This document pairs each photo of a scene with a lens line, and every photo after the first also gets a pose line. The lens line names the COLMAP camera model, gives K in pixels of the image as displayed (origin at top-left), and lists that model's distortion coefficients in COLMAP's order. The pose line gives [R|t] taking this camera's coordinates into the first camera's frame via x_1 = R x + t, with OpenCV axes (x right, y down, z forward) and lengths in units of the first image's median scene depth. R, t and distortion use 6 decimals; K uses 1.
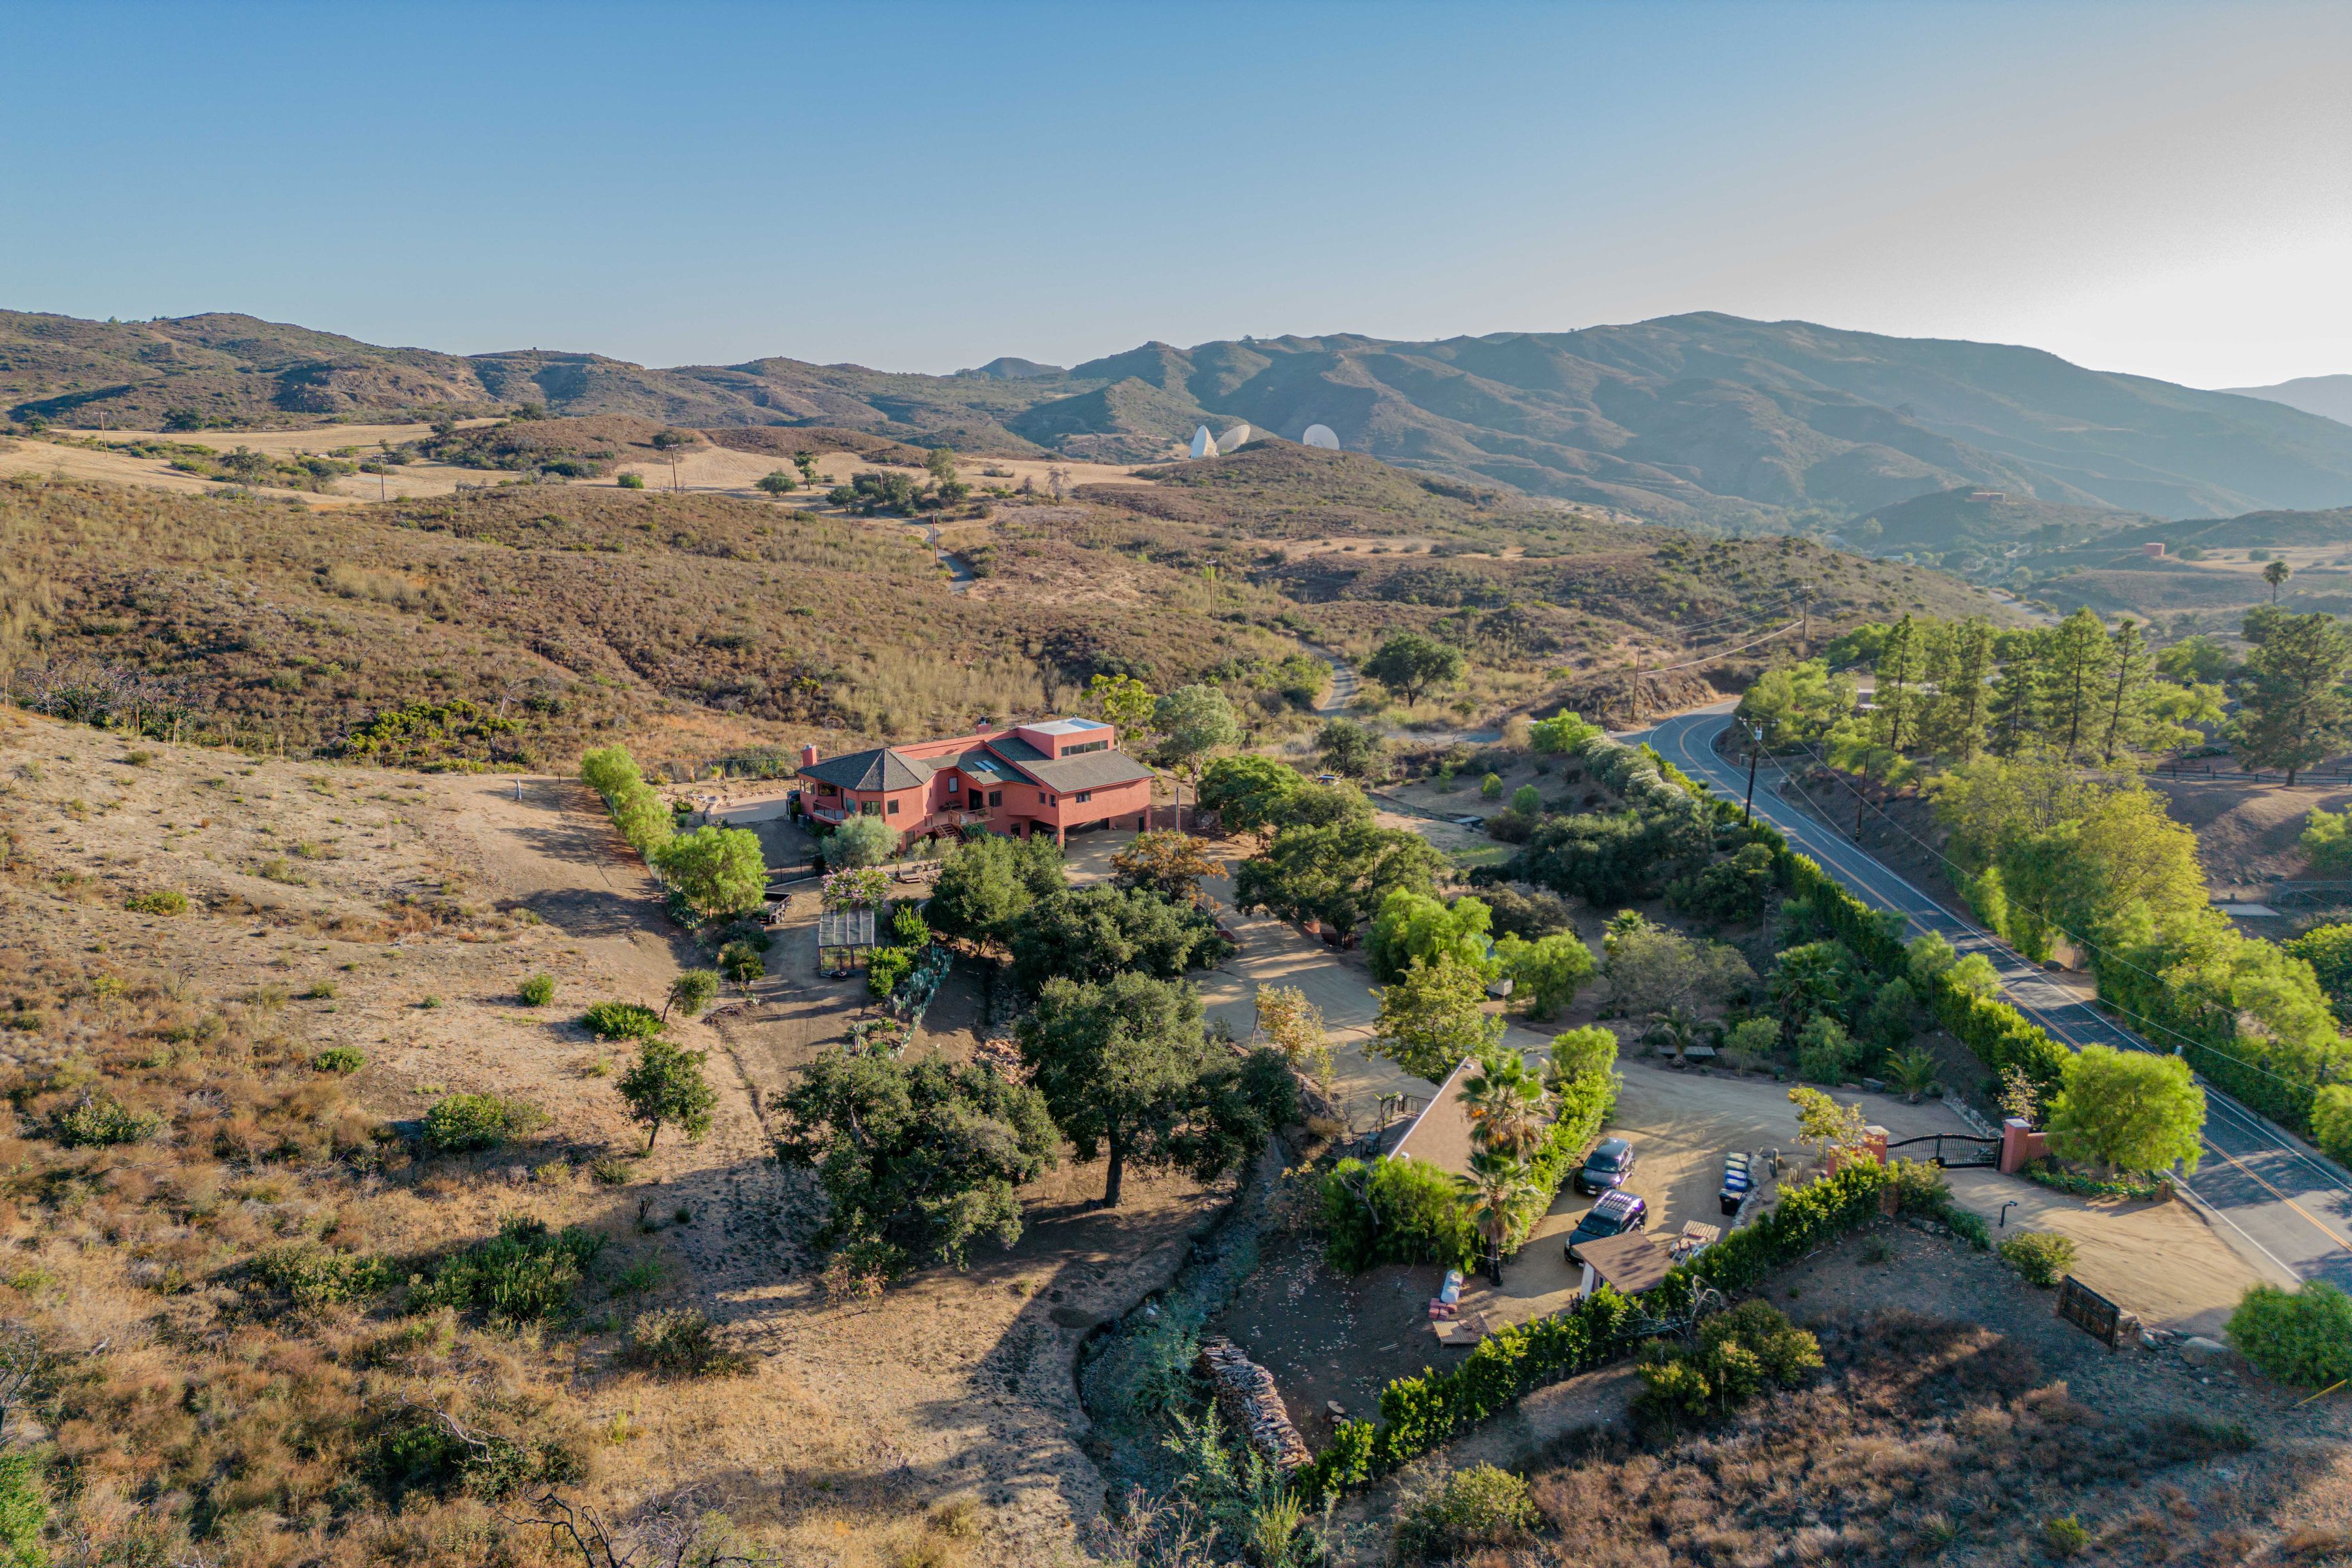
lens RADIAL K [[1601.7, 0, 1175.9], [0, 1601.7, 847.2], [0, 0, 1]] dist [0.094336, -0.096333]
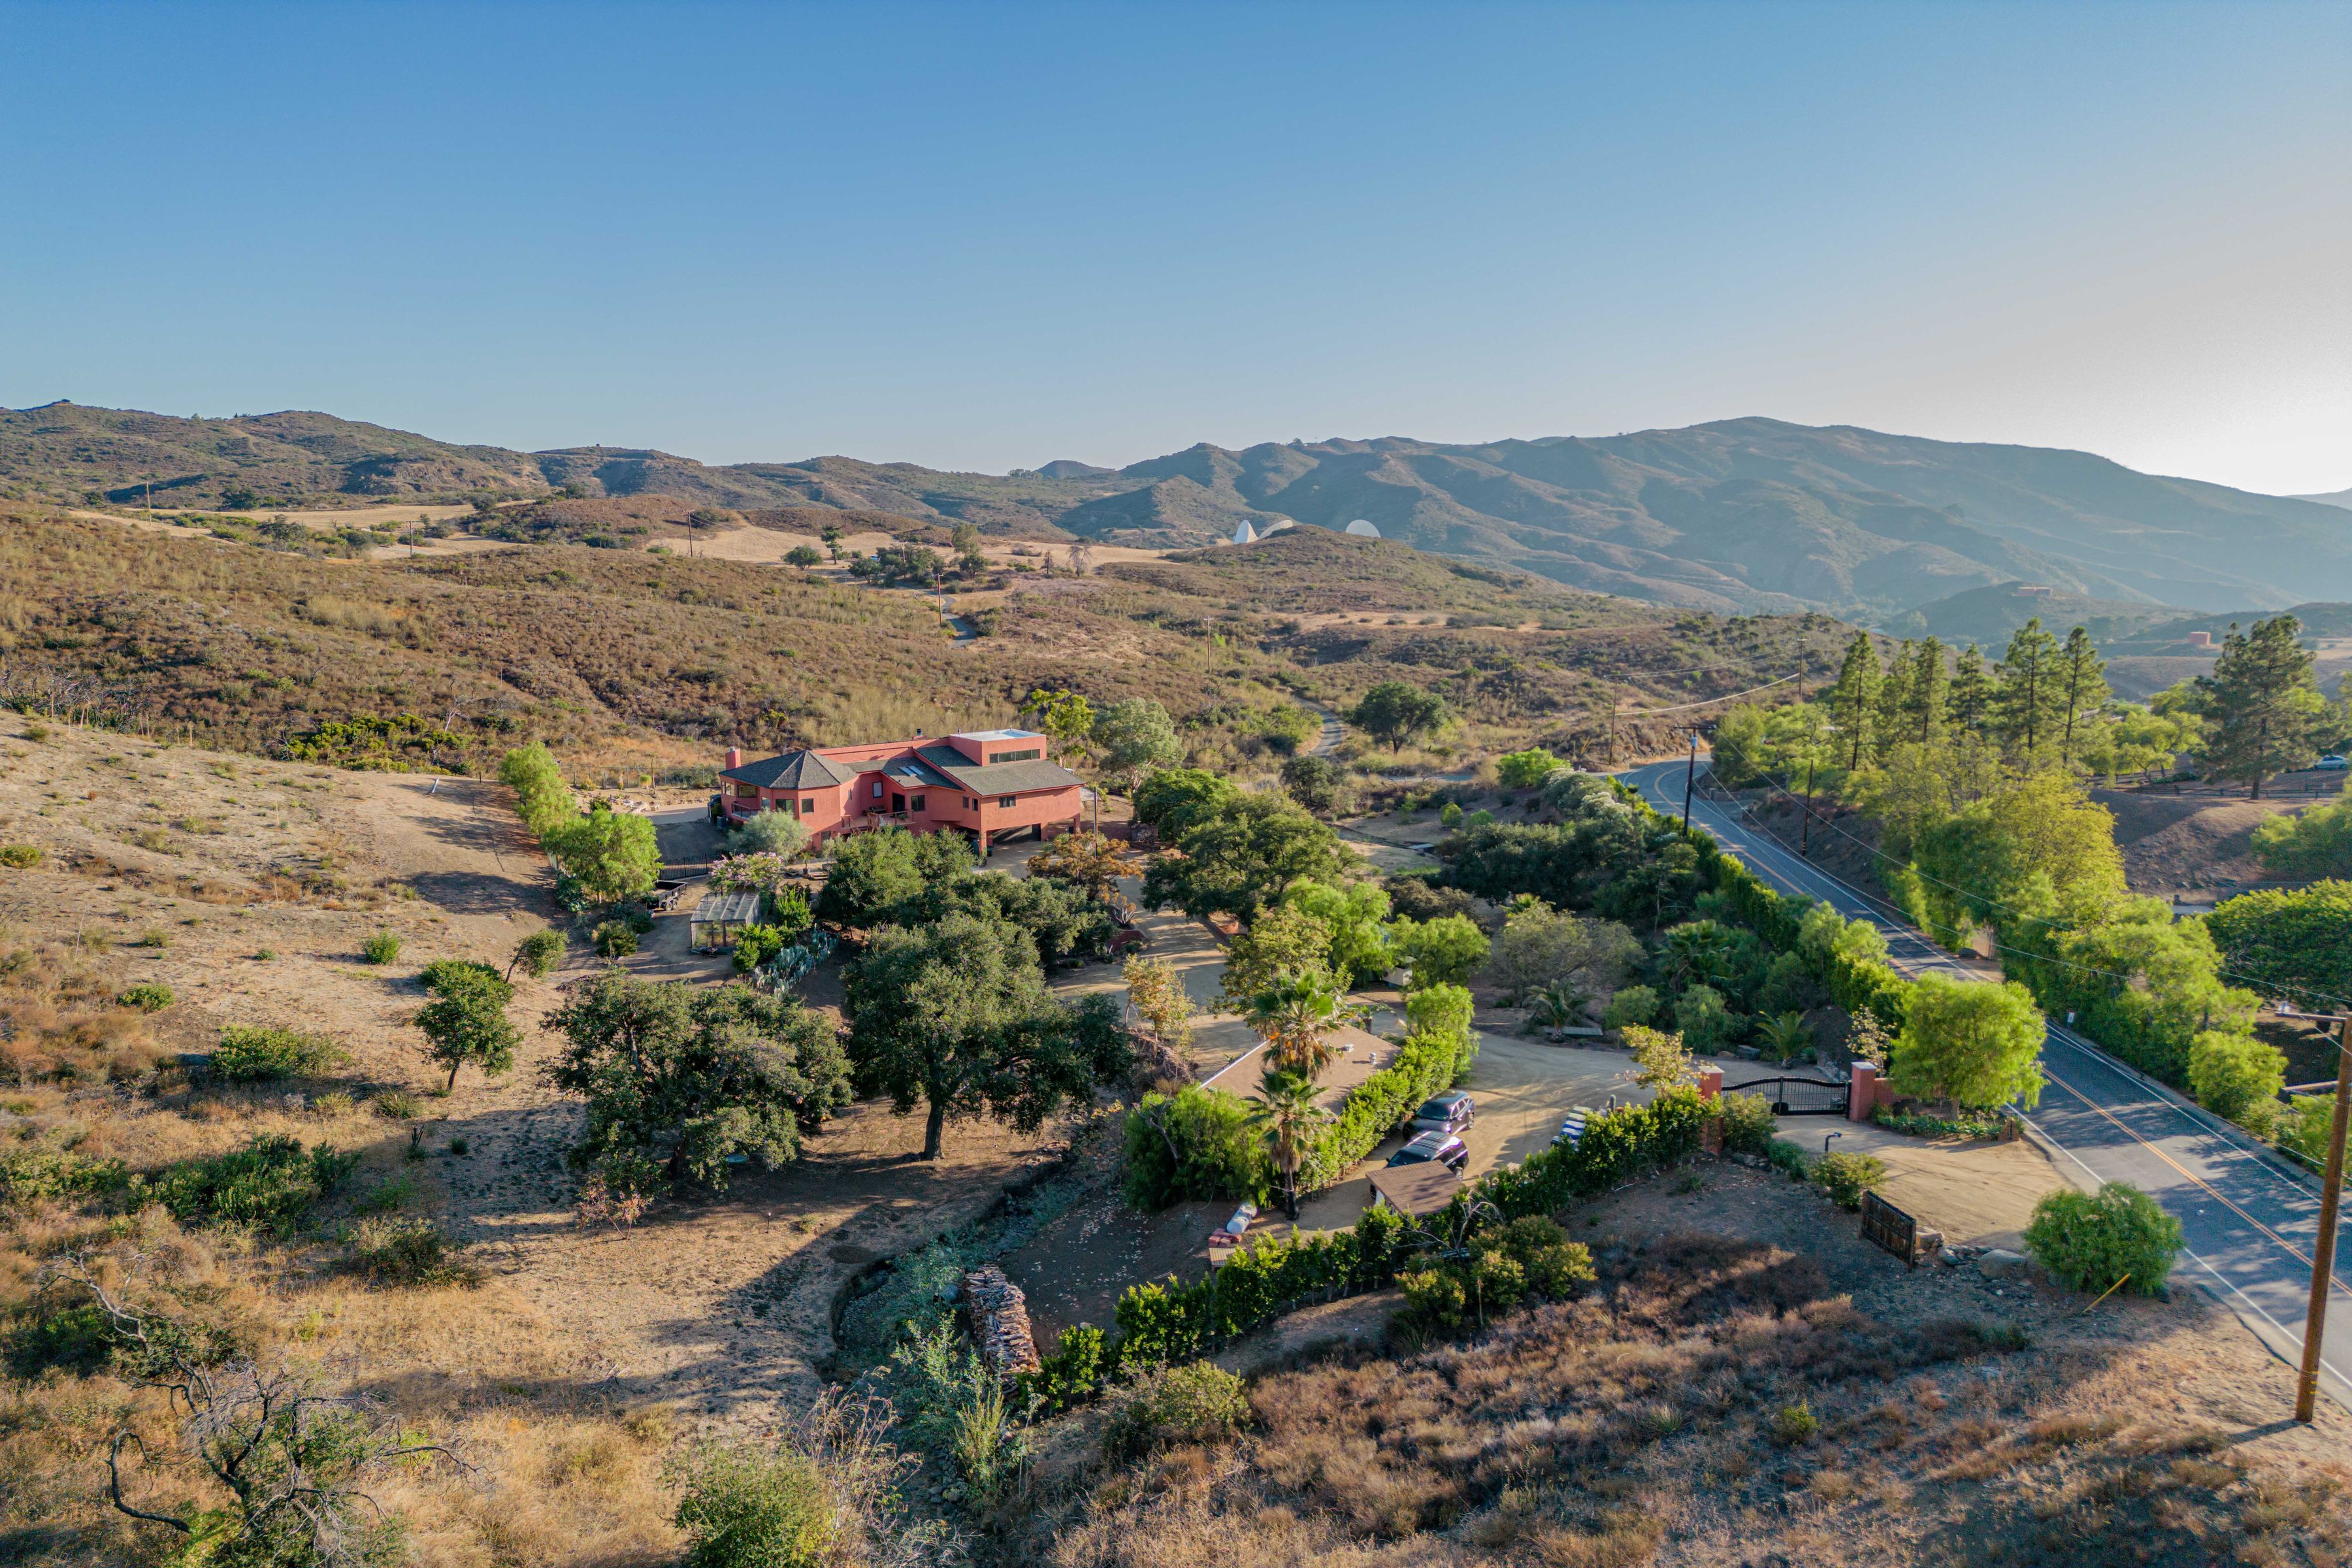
lens RADIAL K [[1601.7, 0, 1175.9], [0, 1601.7, 847.2], [0, 0, 1]] dist [0.094336, -0.096333]
pose [[0.999390, 0.010044, -0.033450, 0.054356], [-0.012086, 0.998038, -0.061438, 0.038390], [0.032767, 0.061805, 0.997550, 0.016388]]
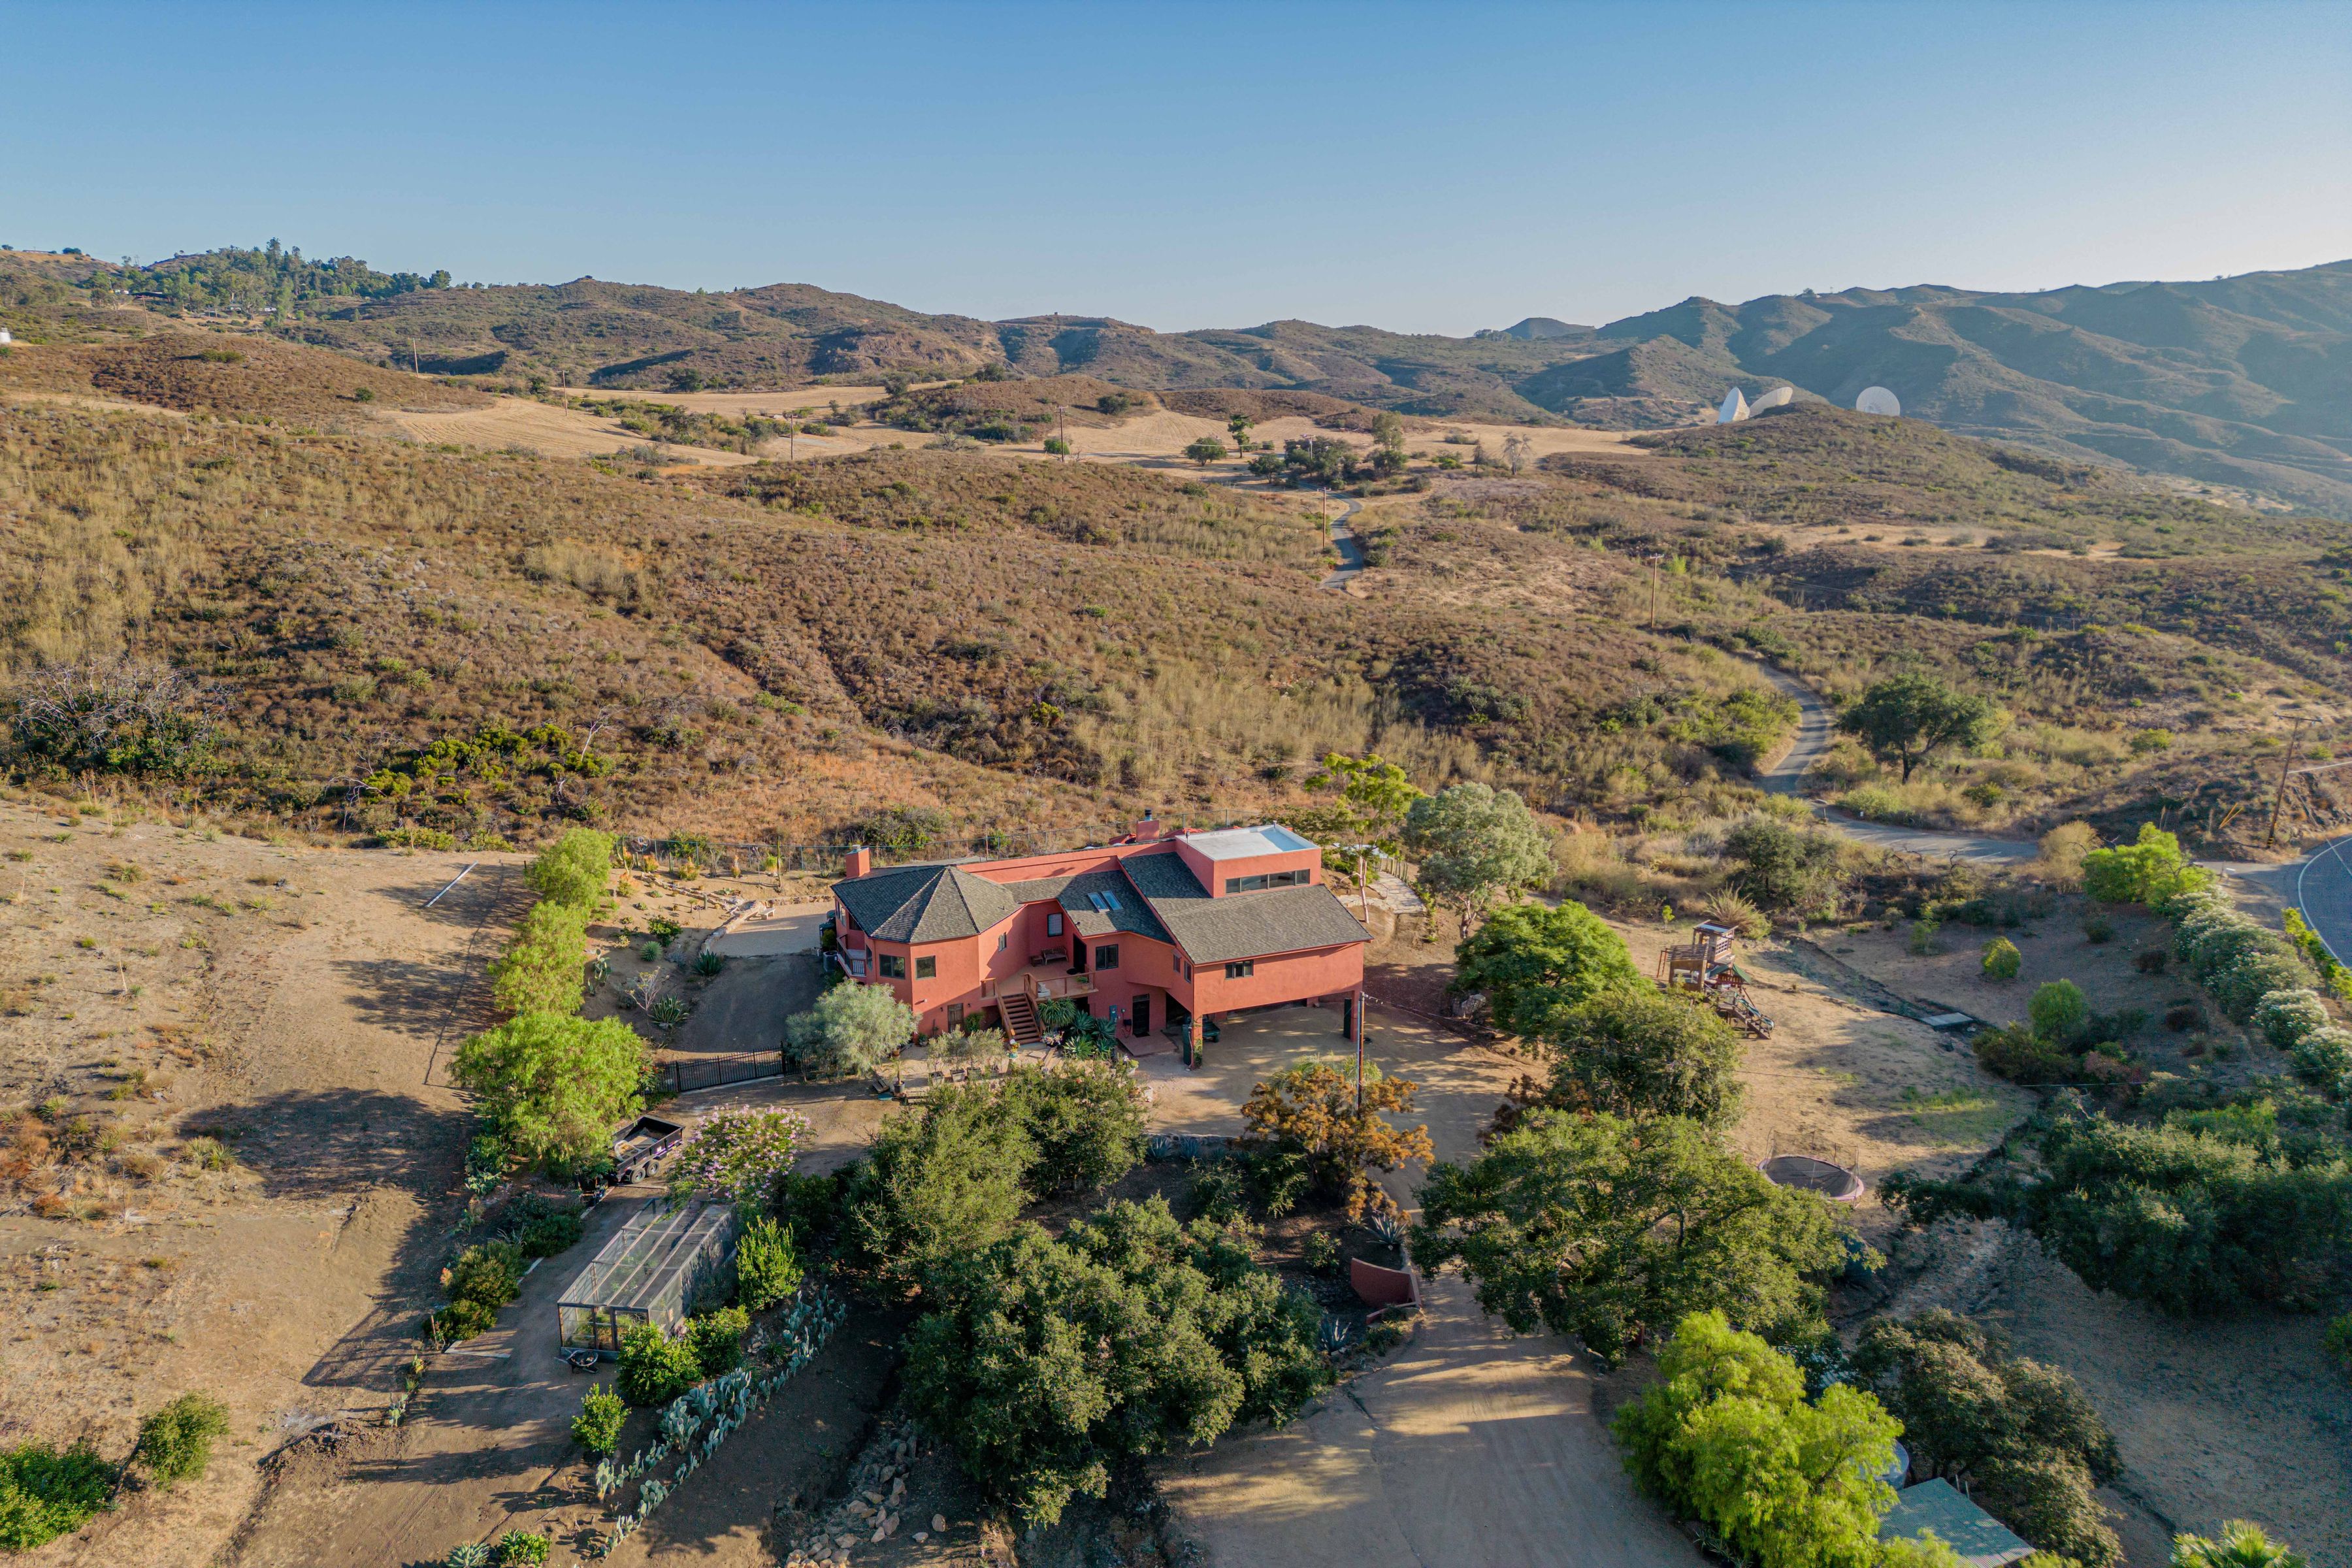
lens RADIAL K [[1618.0, 0, 1201.5], [0, 1618.0, 822.9], [0, 0, 1]] dist [0.094082, -0.100522]
pose [[0.955429, 0.081976, -0.283613, 0.069538], [-0.080877, 0.996602, 0.015601, -0.066433], [0.283928, 0.008032, 0.958812, 0.273375]]
